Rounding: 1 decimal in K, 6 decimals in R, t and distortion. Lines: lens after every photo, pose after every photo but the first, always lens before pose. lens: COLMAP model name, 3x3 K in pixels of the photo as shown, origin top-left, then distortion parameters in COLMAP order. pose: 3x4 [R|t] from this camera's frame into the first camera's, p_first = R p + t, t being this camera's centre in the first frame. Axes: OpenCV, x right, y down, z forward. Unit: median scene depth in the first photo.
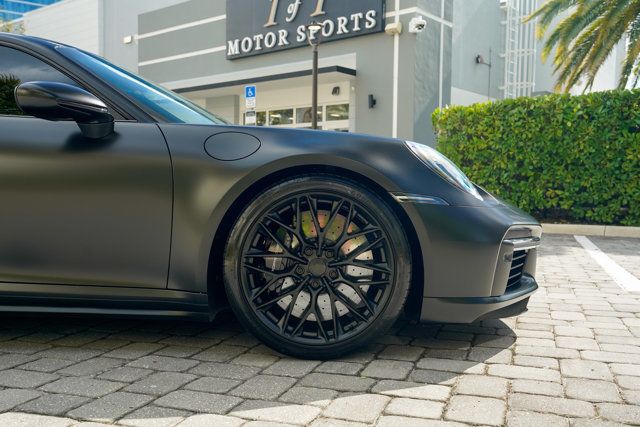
lens RADIAL K [[638.0, 0, 317.8], [0, 638.0, 212.3], [0, 0, 1]] dist [0.003782, 0.000000]
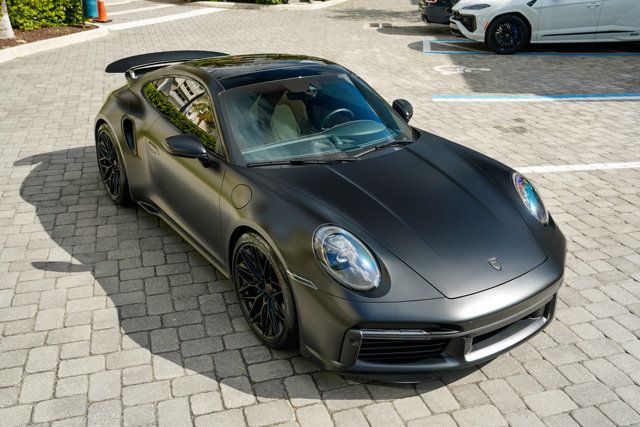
lens RADIAL K [[620.3, 0, 317.5], [0, 620.3, 215.2], [0, 0, 1]] dist [0.033389, 0.000000]
pose [[0.582519, 0.320285, -0.747054, 0.281623], [-0.031714, 0.927348, 0.372854, -0.159555], [0.812198, -0.193502, 0.550355, 0.079753]]
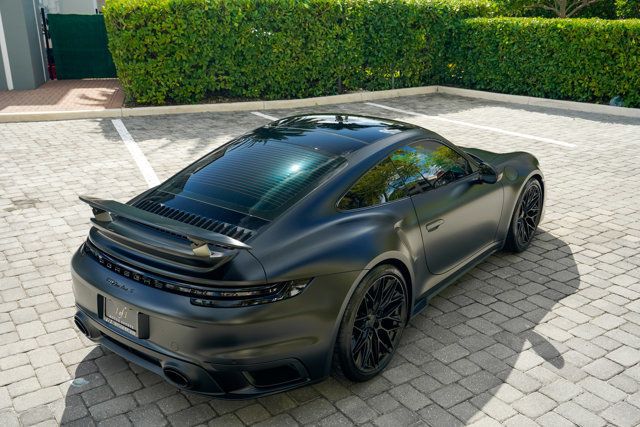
lens RADIAL K [[620.3, 0, 317.8], [0, 620.3, 229.3], [0, 0, 1]] dist [0.033389, 0.000000]
pose [[0.597449, -0.287229, 0.748701, -0.565733], [0.024787, 0.939820, 0.340770, -0.172090], [-0.801523, -0.185035, 0.568614, 0.069257]]
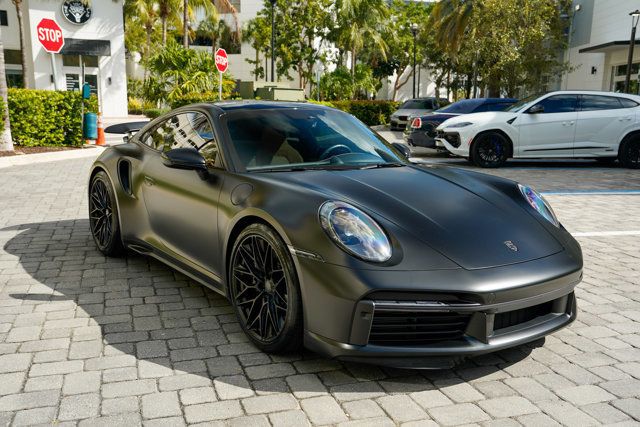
lens RADIAL K [[620.3, 0, 321.9], [0, 620.3, 210.8], [0, 0, 1]] dist [0.033389, 0.000000]
pose [[0.603739, 0.128921, -0.786689, 0.284170], [-0.038377, 0.990393, 0.132851, -0.067256], [0.796258, -0.050016, 0.602886, 0.069800]]
